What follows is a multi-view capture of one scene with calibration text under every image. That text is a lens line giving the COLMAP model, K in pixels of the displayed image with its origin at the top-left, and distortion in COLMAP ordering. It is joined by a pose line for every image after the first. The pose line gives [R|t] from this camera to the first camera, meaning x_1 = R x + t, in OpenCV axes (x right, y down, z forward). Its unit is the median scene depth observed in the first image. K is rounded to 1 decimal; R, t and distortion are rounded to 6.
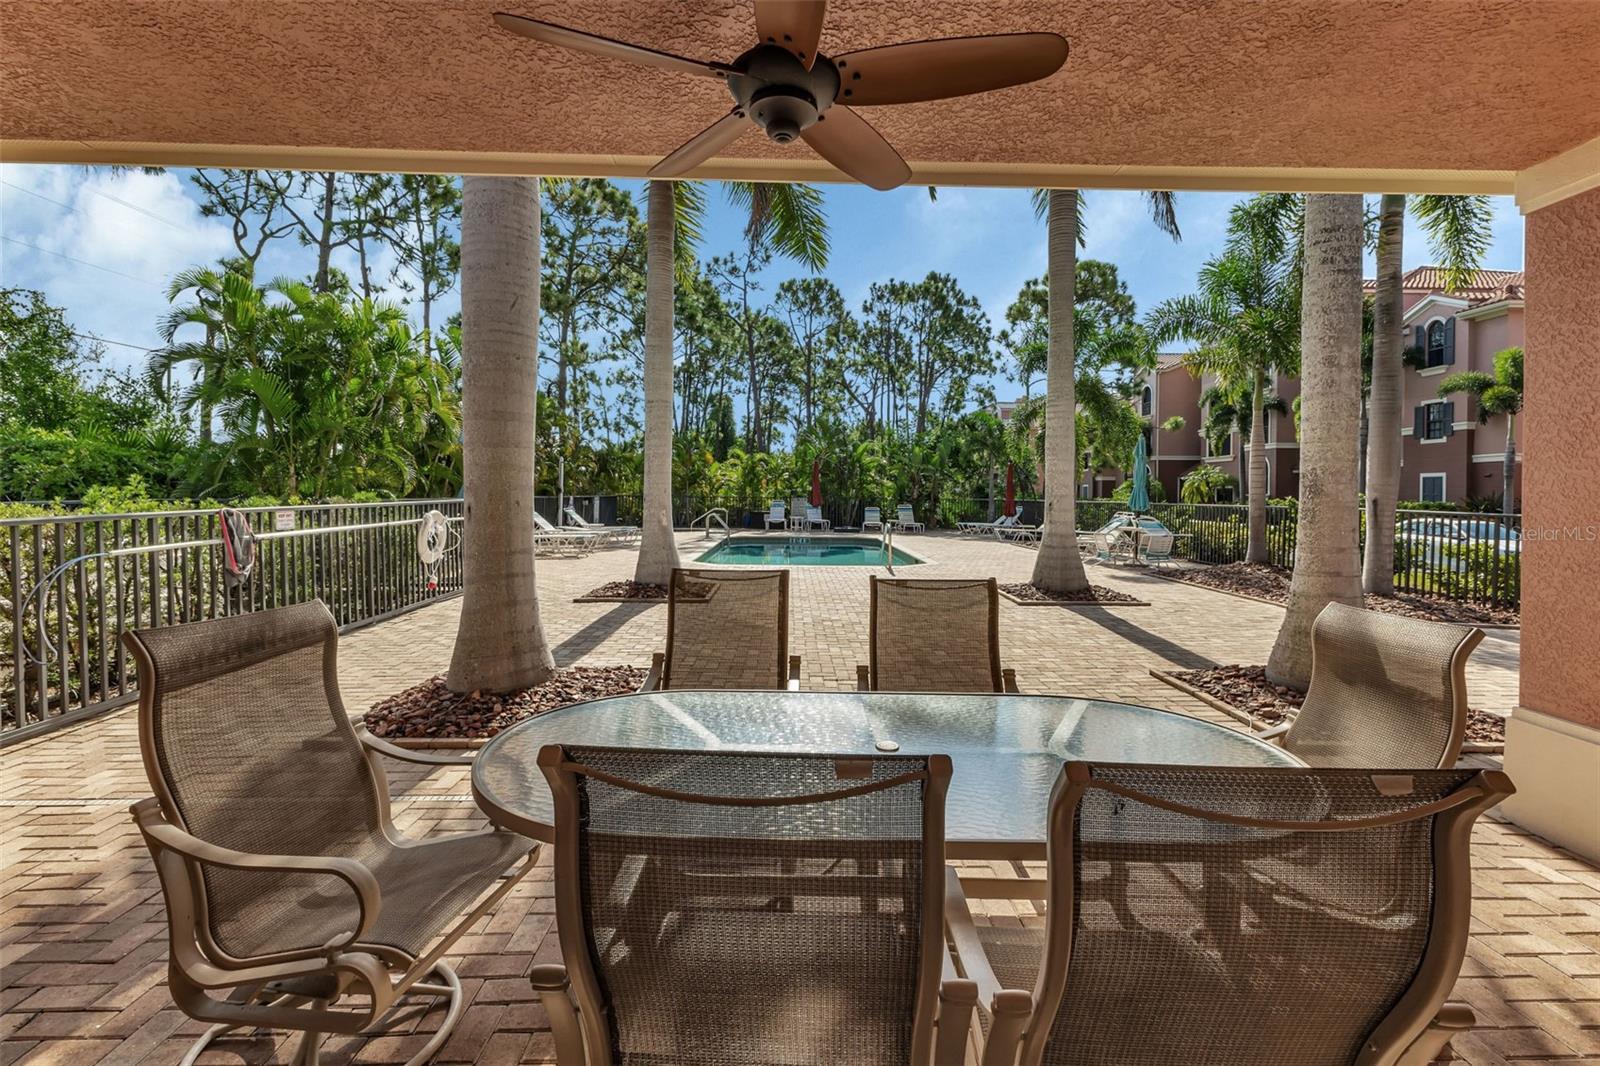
lens RADIAL K [[693.9, 0, 801.2], [0, 693.9, 497.5], [0, 0, 1]] dist [-0.000181, 0.000039]
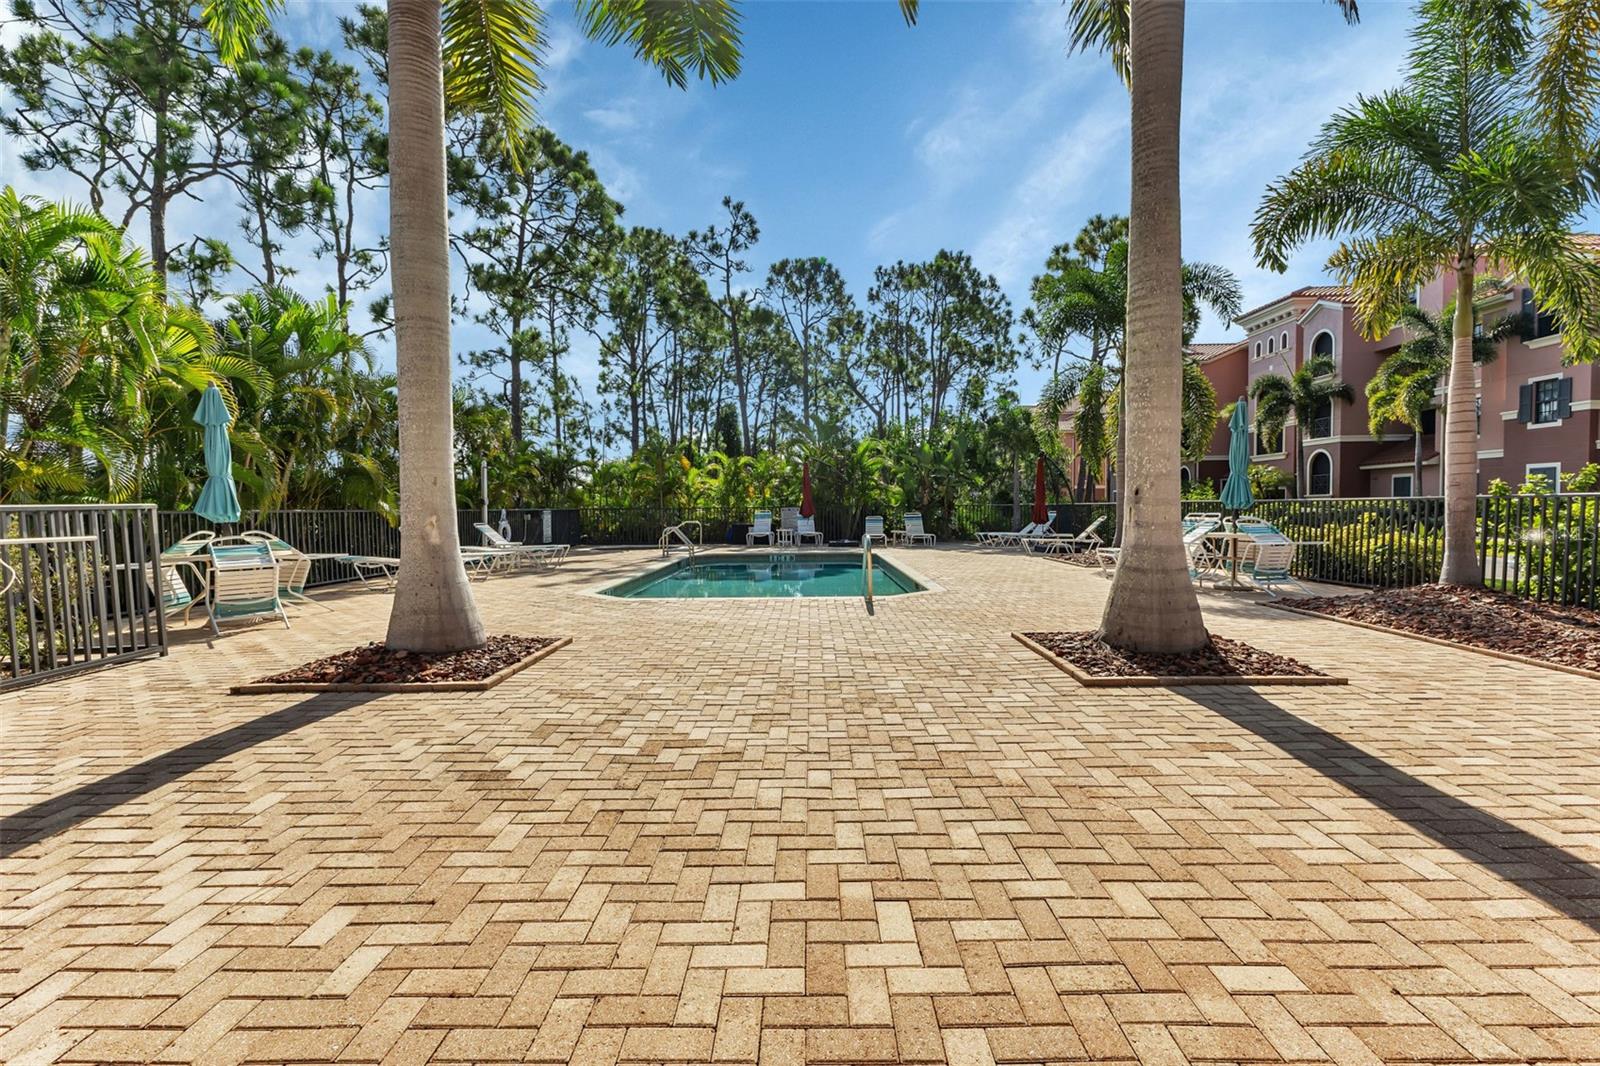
lens RADIAL K [[704.2, 0, 800.0], [0, 704.2, 533.0], [0, 0, 1]] dist [0.000515, 0.000004]
pose [[0.999448, -0.018962, -0.027288, 0.026748], [0.019794, 0.999338, 0.030523, 0.004765], [0.026691, -0.031046, 0.999162, 0.107391]]
